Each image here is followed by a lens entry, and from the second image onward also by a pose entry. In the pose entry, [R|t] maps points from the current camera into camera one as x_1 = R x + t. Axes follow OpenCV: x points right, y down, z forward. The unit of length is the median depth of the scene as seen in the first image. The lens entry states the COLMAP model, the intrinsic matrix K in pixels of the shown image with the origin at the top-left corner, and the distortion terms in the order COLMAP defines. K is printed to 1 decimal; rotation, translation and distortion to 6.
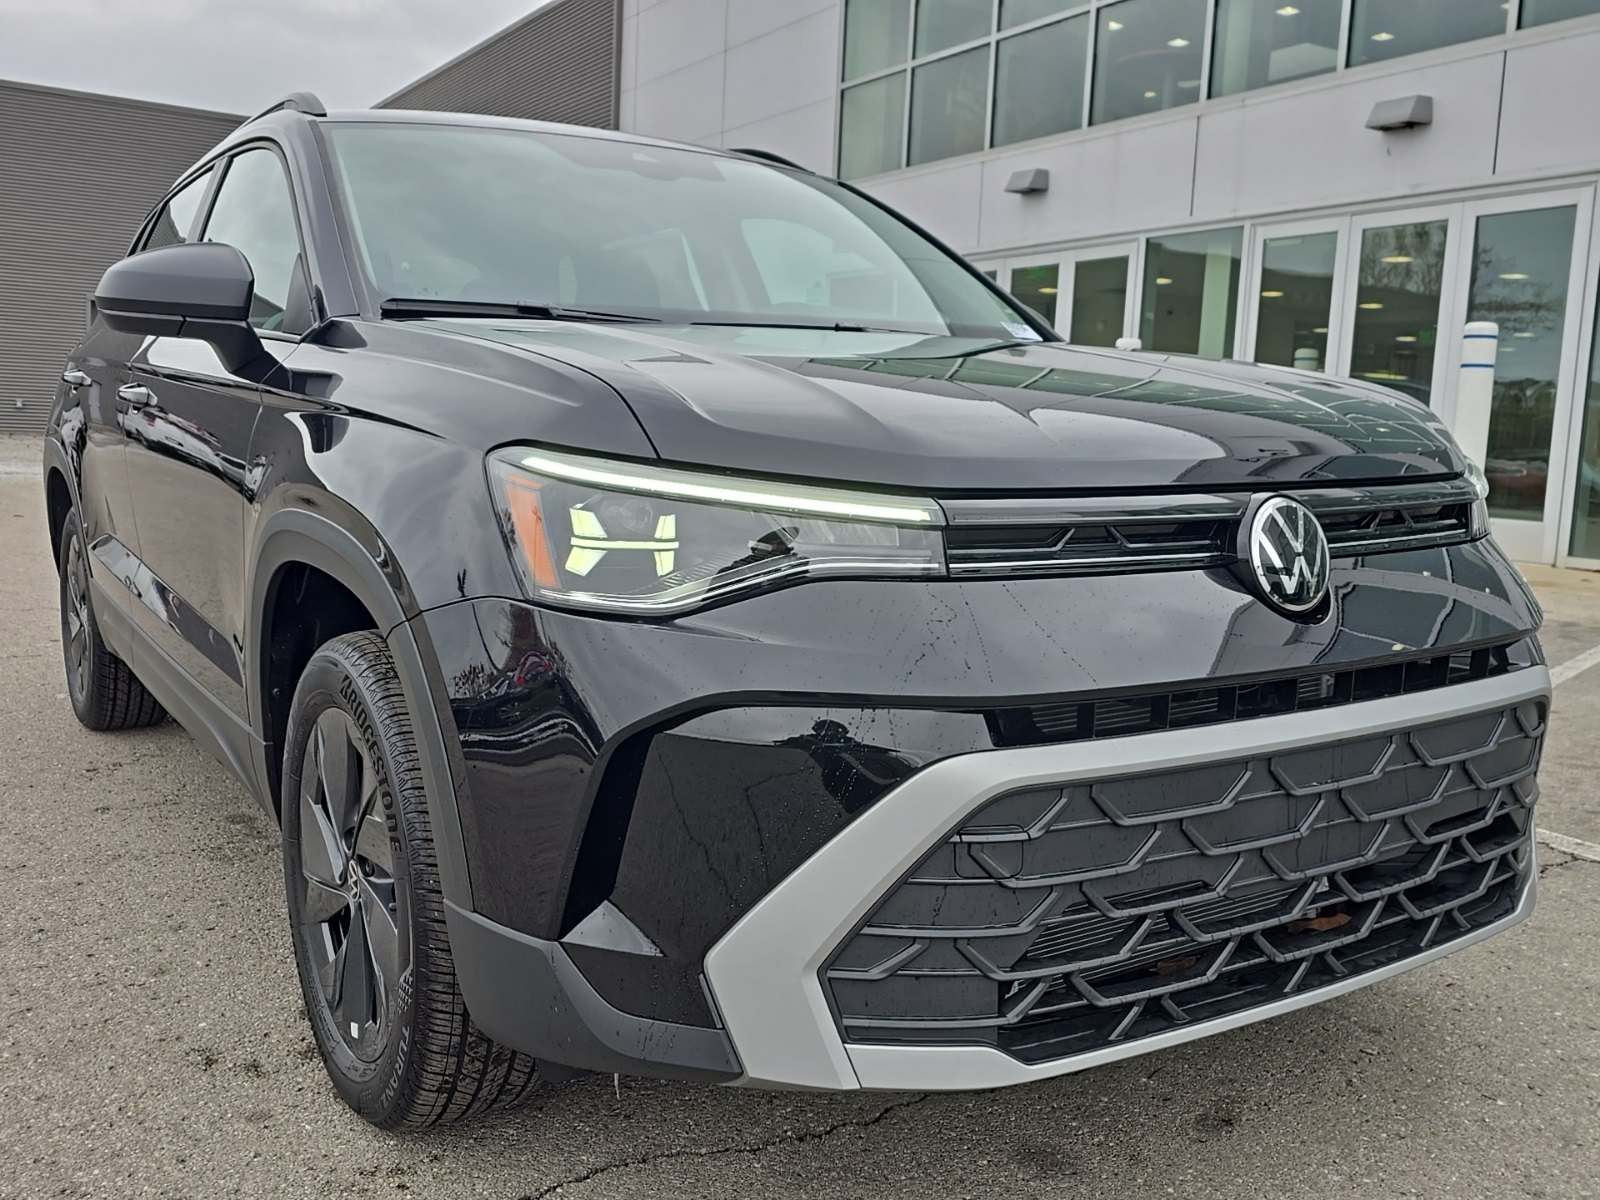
lens RADIAL K [[1434.8, 0, 800.0], [0, 1434.8, 600.0], [0, 0, 1]] dist [0.100788, -0.154124]
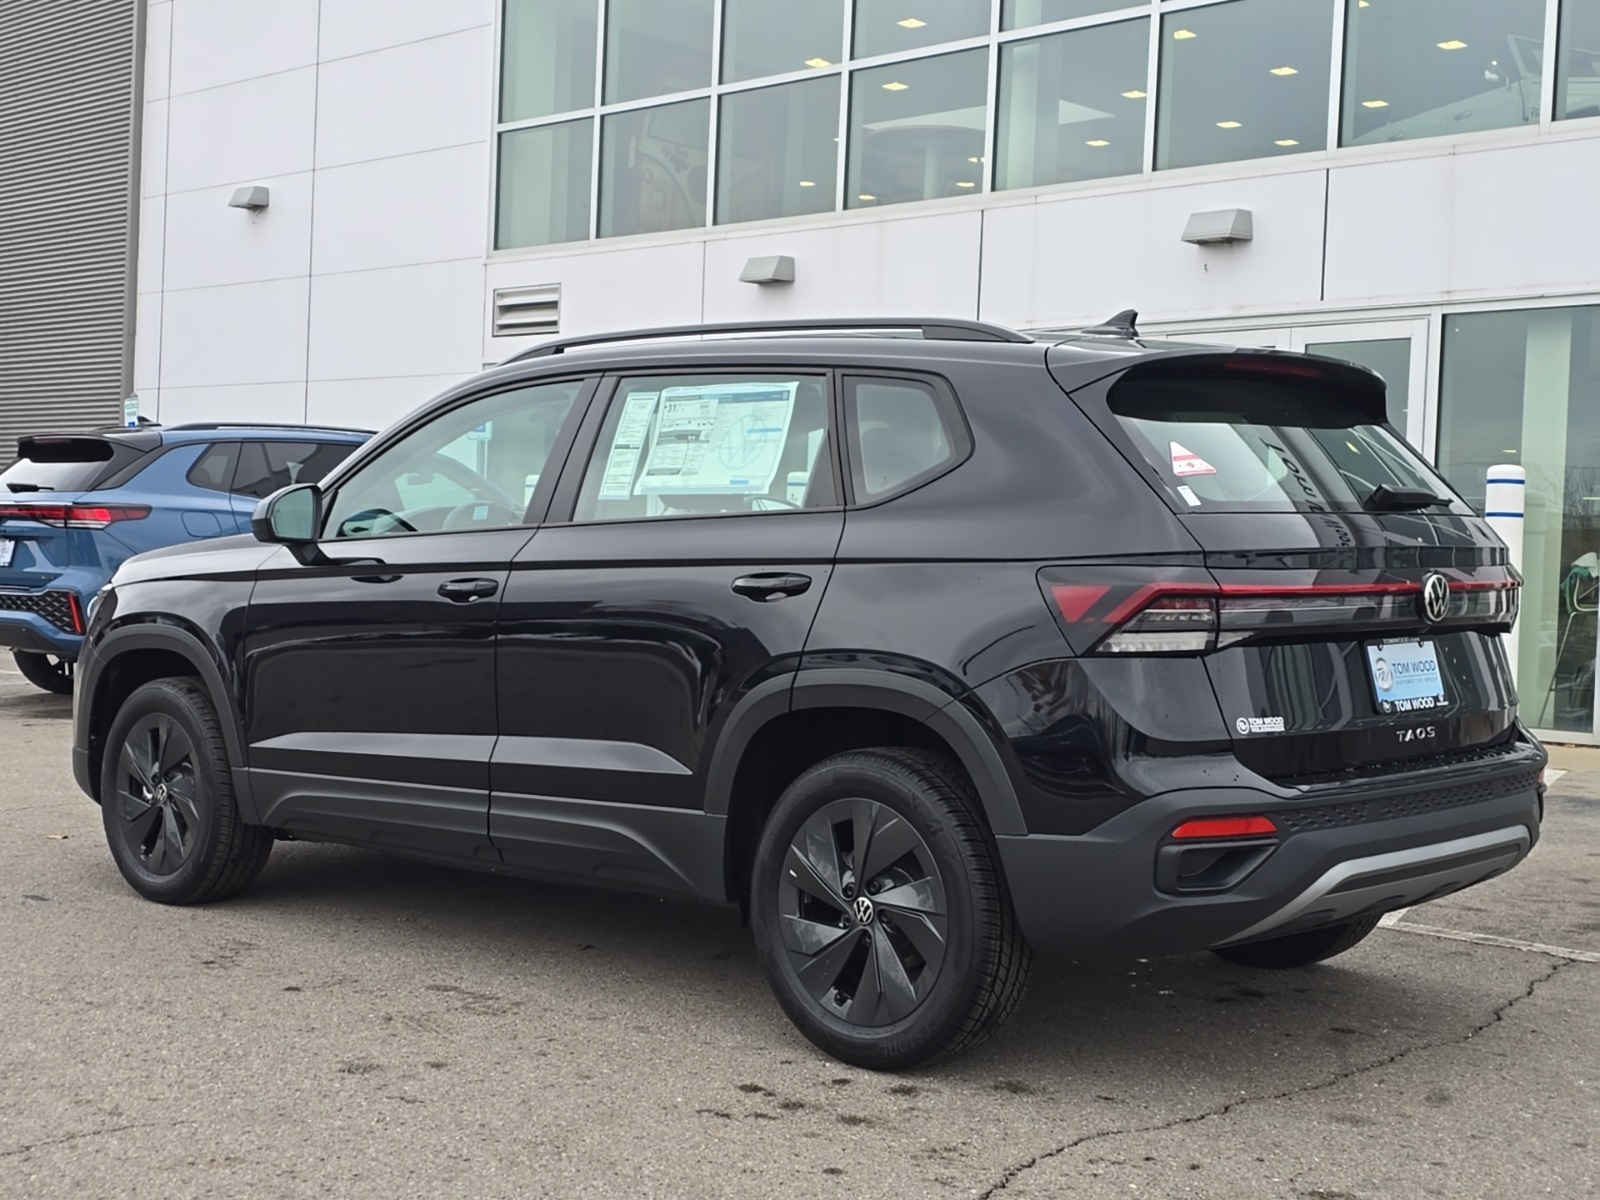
lens RADIAL K [[2166.5, 0, 800.0], [0, 2166.5, 600.0], [0, 0, 1]] dist [0.210182, -0.691457]
pose [[0.967376, -0.006696, 0.253257, -0.967956], [0.031158, 0.995206, -0.092703, 0.047568], [-0.251422, 0.097570, 0.962947, -1.107208]]
